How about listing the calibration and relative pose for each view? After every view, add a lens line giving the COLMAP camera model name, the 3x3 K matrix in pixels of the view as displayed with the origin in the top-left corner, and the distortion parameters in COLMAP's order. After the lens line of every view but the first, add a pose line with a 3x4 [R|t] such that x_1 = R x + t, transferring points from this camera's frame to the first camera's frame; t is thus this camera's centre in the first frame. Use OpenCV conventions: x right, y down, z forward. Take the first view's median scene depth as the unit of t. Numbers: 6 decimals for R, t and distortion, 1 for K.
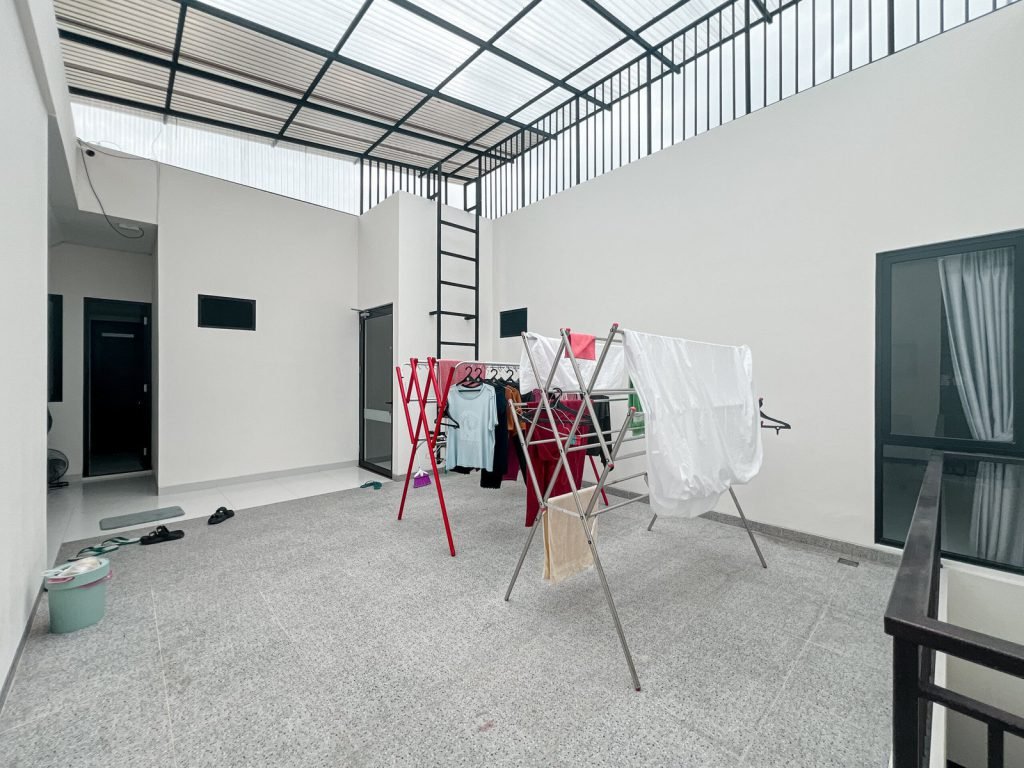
lens RADIAL K [[413.7, 0, 518.1], [0, 413.7, 377.3], [0, 0, 1]] dist [0.000022, 0.000154]
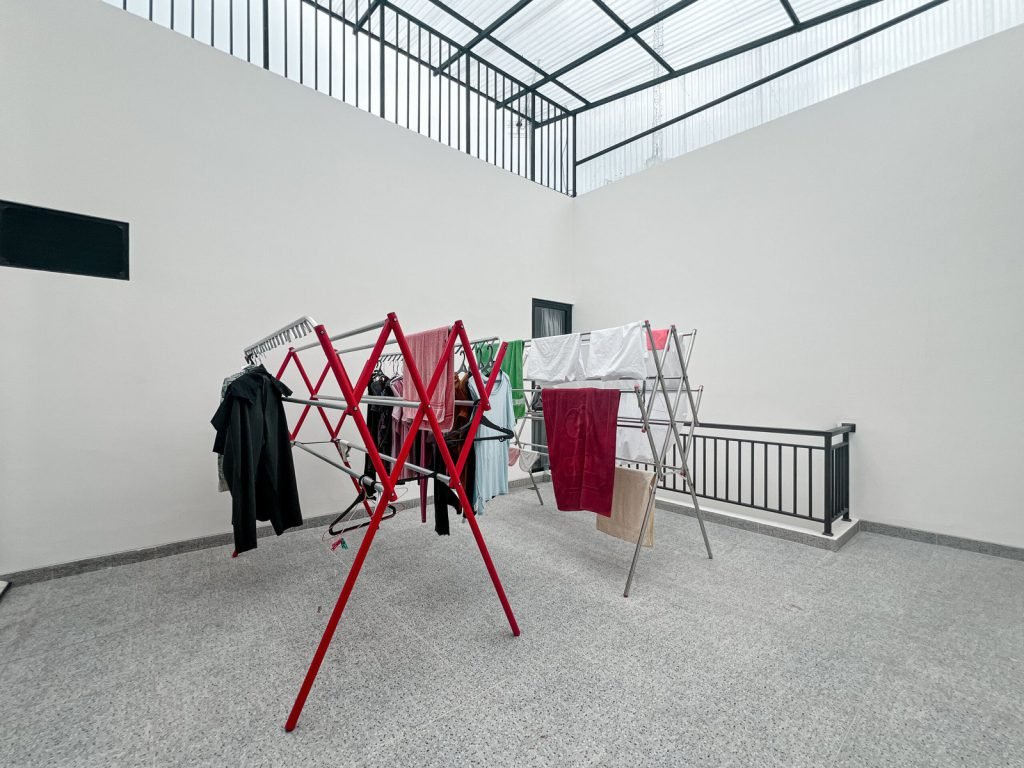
lens RADIAL K [[413.7, 0, 518.1], [0, 413.7, 377.3], [0, 0, 1]] dist [0.000022, 0.000154]
pose [[0.073005, 0.008409, 0.997296, -0.855670], [0.005573, 0.999945, -0.008839, 0.034852], [-0.997316, 0.006203, 0.072954, 1.004407]]
